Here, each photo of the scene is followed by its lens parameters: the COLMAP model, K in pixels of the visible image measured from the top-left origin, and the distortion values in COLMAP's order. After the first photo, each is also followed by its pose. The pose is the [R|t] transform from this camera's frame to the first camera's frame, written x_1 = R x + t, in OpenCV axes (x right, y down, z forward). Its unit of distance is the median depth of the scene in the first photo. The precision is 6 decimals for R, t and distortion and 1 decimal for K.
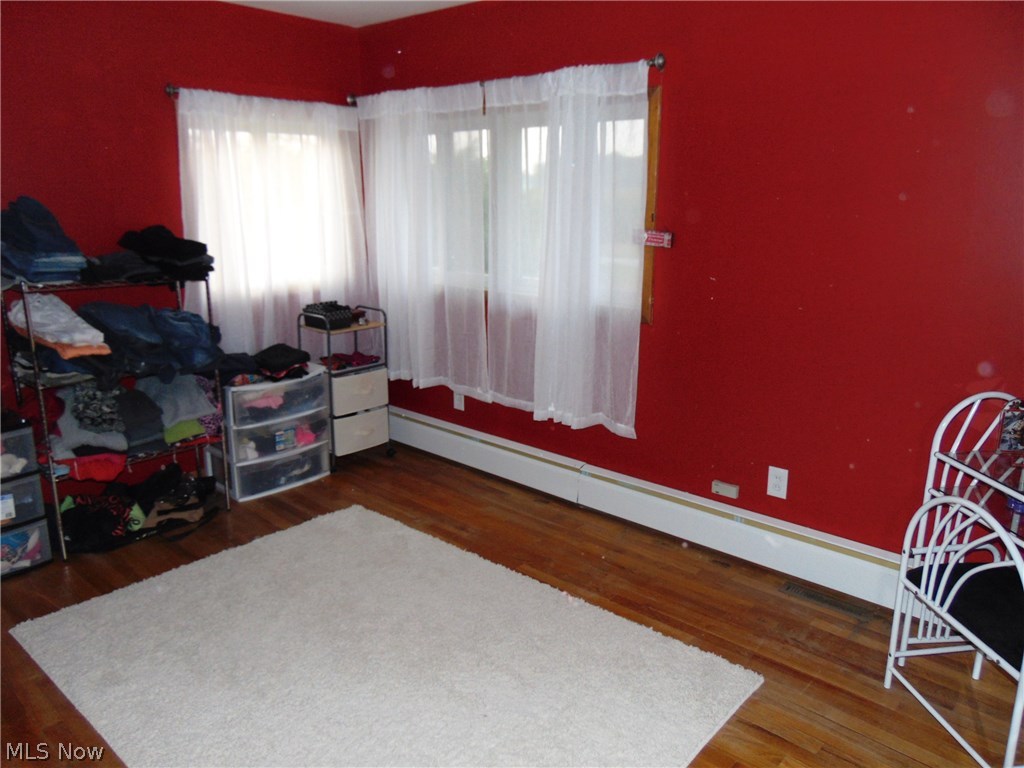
lens RADIAL K [[746.9, 0, 512.0], [0, 746.9, 384.0], [0, 0, 1]] dist [-0.046554, 0.065594]
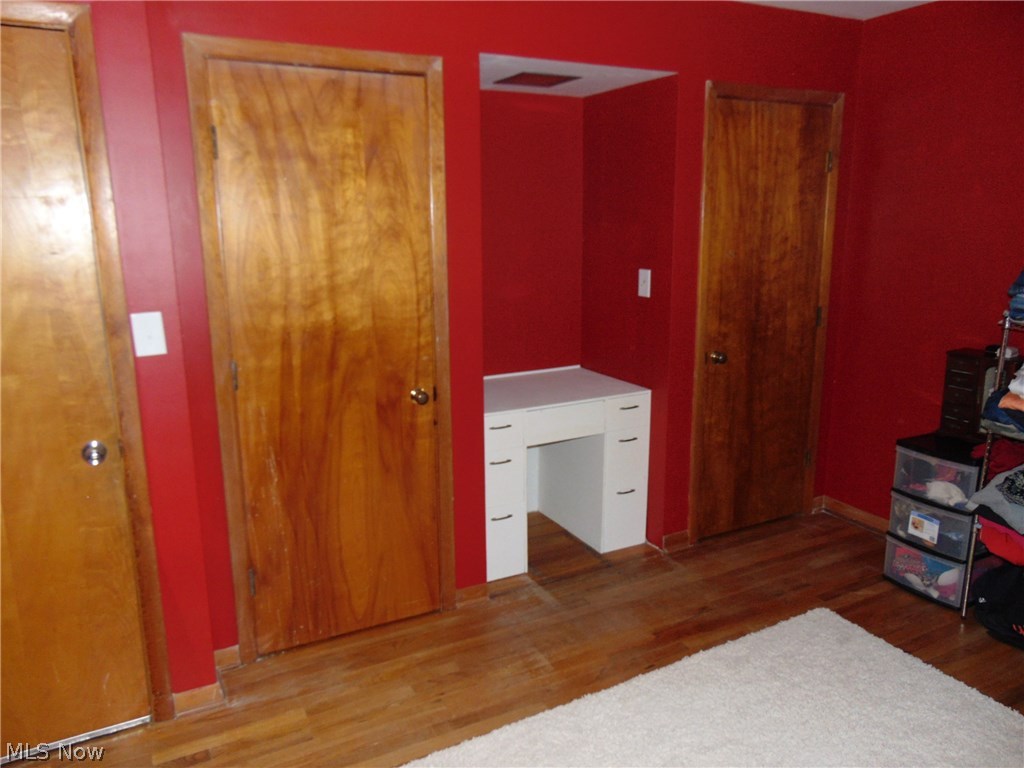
lens RADIAL K [[746.9, 0, 512.0], [0, 746.9, 384.0], [0, 0, 1]] dist [-0.046554, 0.065594]
pose [[-0.354669, 0.198843, -0.913604, 0.396016], [-0.225766, 0.929999, 0.290055, -0.179859], [0.907326, 0.309134, -0.284950, 0.701462]]
